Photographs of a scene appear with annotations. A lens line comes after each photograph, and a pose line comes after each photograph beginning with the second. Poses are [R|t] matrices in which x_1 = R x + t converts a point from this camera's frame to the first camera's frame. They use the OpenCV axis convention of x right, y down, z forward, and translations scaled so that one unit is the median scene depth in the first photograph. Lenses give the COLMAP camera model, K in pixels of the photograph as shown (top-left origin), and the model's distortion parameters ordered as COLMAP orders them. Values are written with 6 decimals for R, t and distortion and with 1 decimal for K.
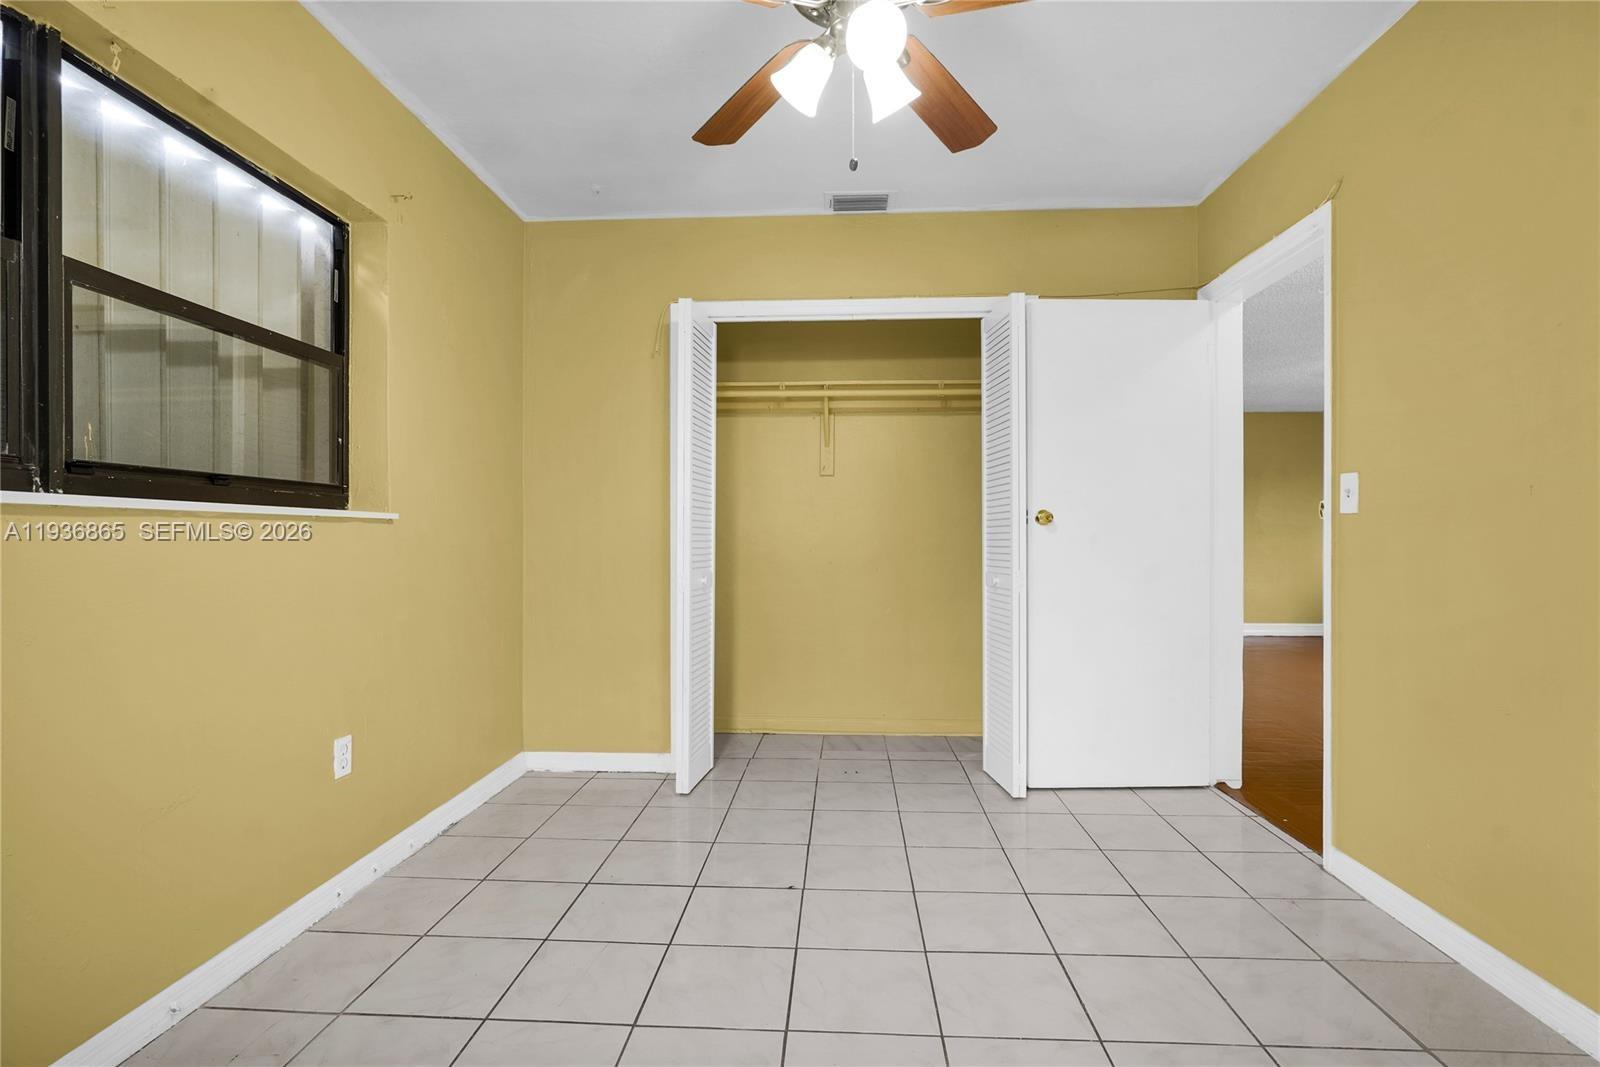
lens RADIAL K [[762.2, 0, 802.8], [0, 762.2, 548.6], [0, 0, 1]] dist [-0.010520, -0.000196]
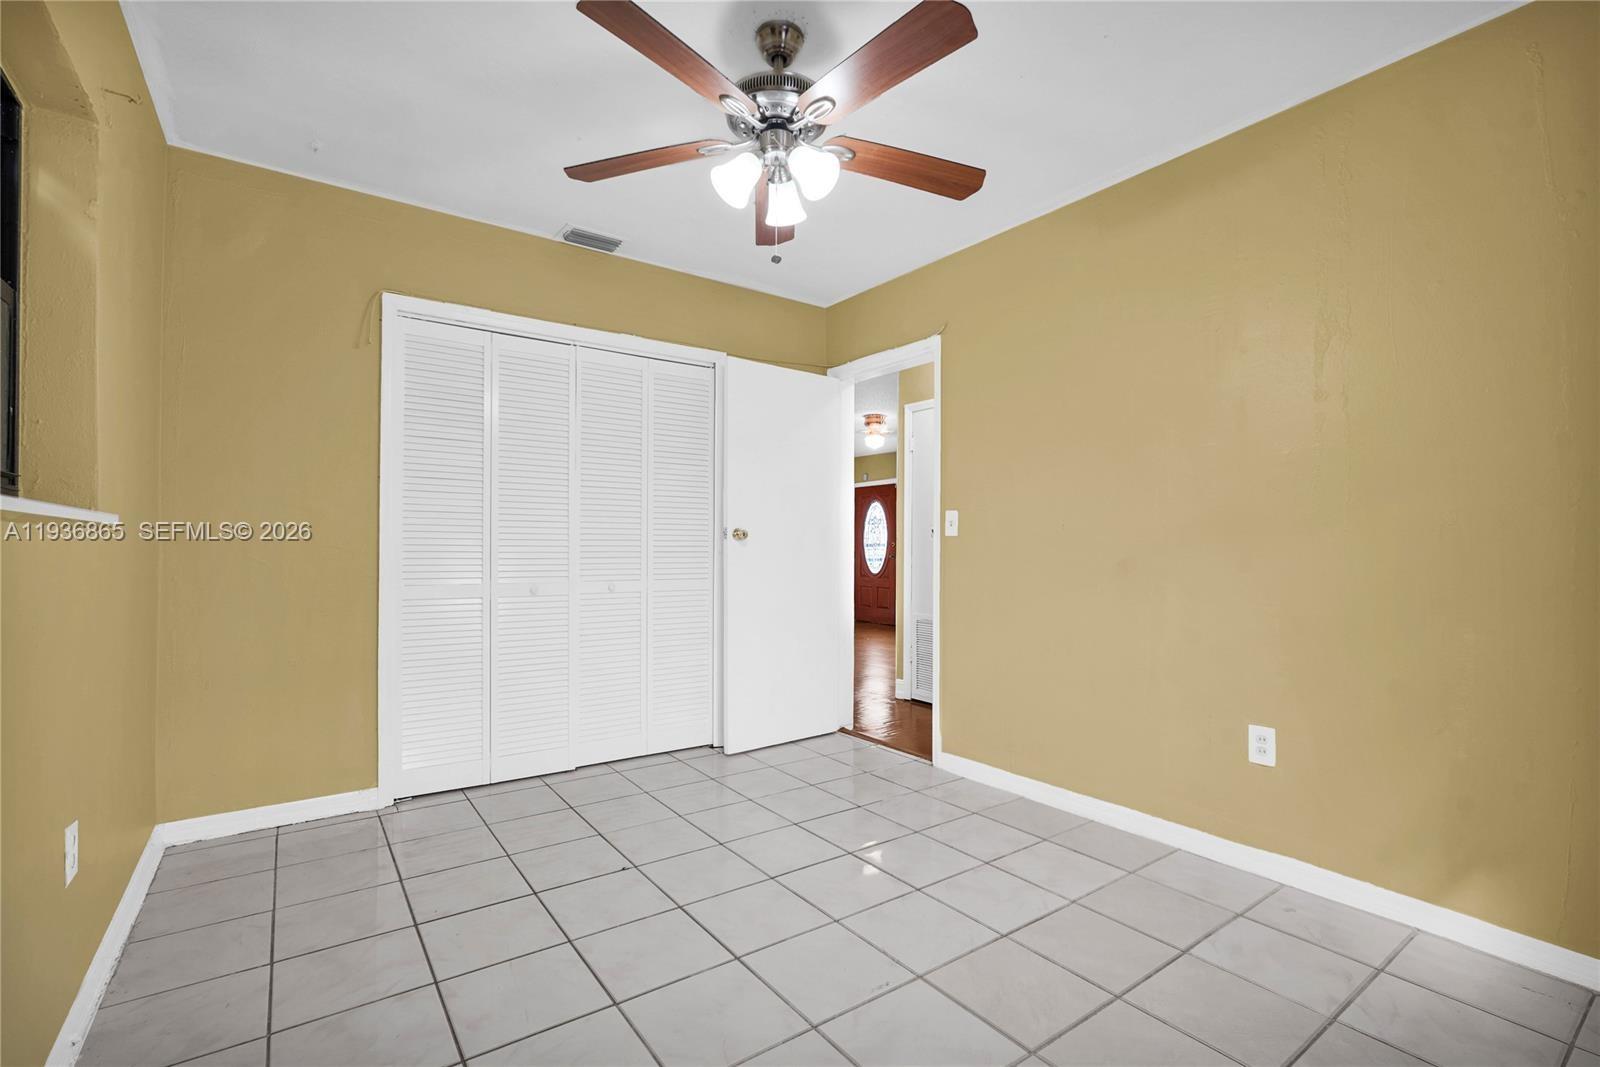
lens RADIAL K [[719.3, 0, 797.4], [0, 719.3, 551.8], [0, 0, 1]] dist [0.000551, 0.000111]
pose [[0.785580, 0.001850, 0.618757, -0.331782], [0.002800, 0.999975, -0.006544, -0.004033], [-0.618753, 0.006874, 0.785555, 0.019398]]
